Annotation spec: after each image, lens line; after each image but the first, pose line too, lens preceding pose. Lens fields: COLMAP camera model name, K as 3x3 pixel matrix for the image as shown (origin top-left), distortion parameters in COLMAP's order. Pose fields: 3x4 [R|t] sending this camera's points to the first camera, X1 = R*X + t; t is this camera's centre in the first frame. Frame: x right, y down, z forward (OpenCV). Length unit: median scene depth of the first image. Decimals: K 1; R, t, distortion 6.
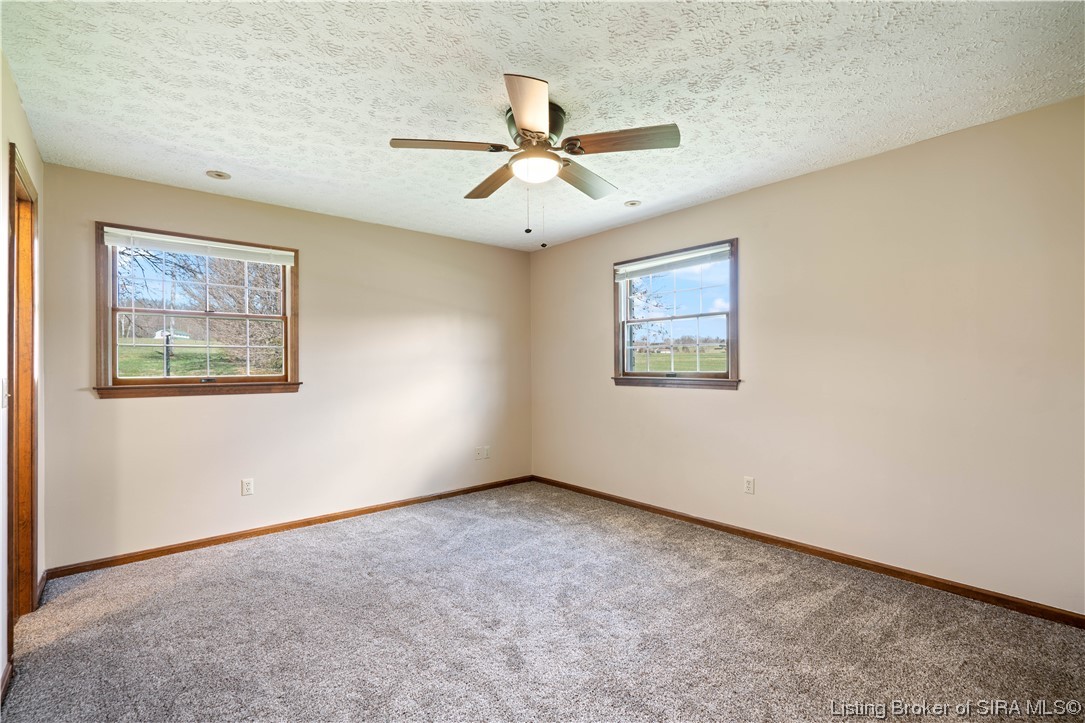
lens RADIAL K [[492.6, 0, 539.2], [0, 492.6, 368.3], [0, 0, 1]] dist [0.000091, 0.000432]
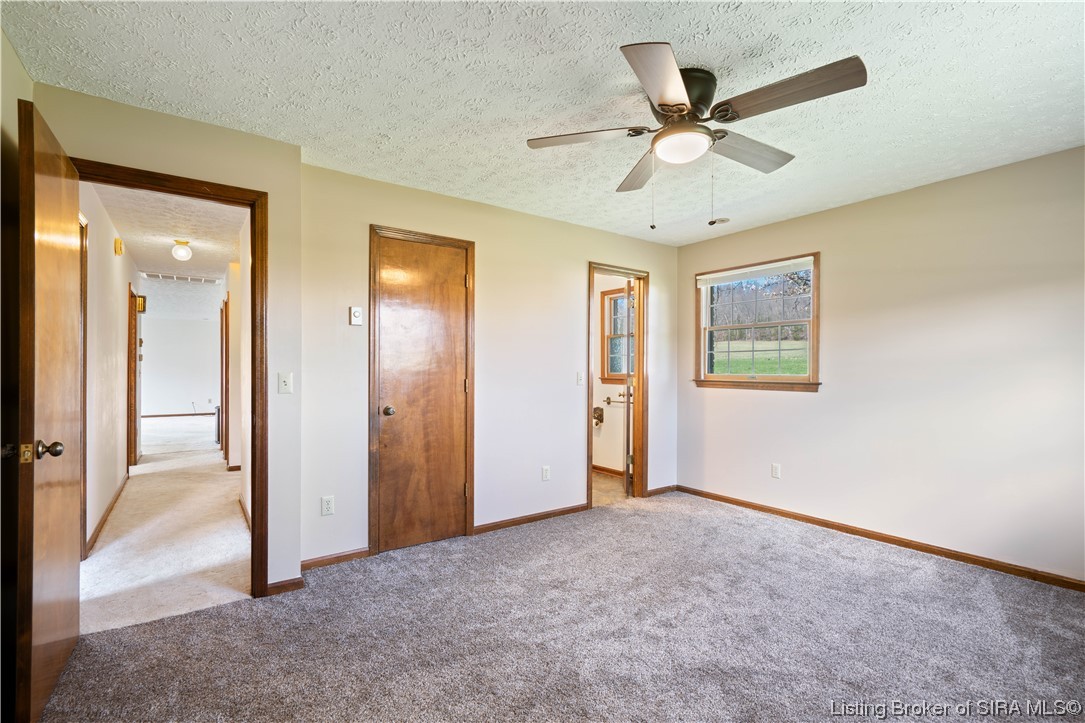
lens RADIAL K [[492.6, 0, 539.2], [0, 492.6, 368.3], [0, 0, 1]] dist [0.000091, 0.000432]
pose [[-0.096852, 0.003104, -0.995294, 0.674461], [-0.006855, 0.999969, 0.003786, -0.000341], [0.995275, 0.007189, -0.096827, 0.613661]]
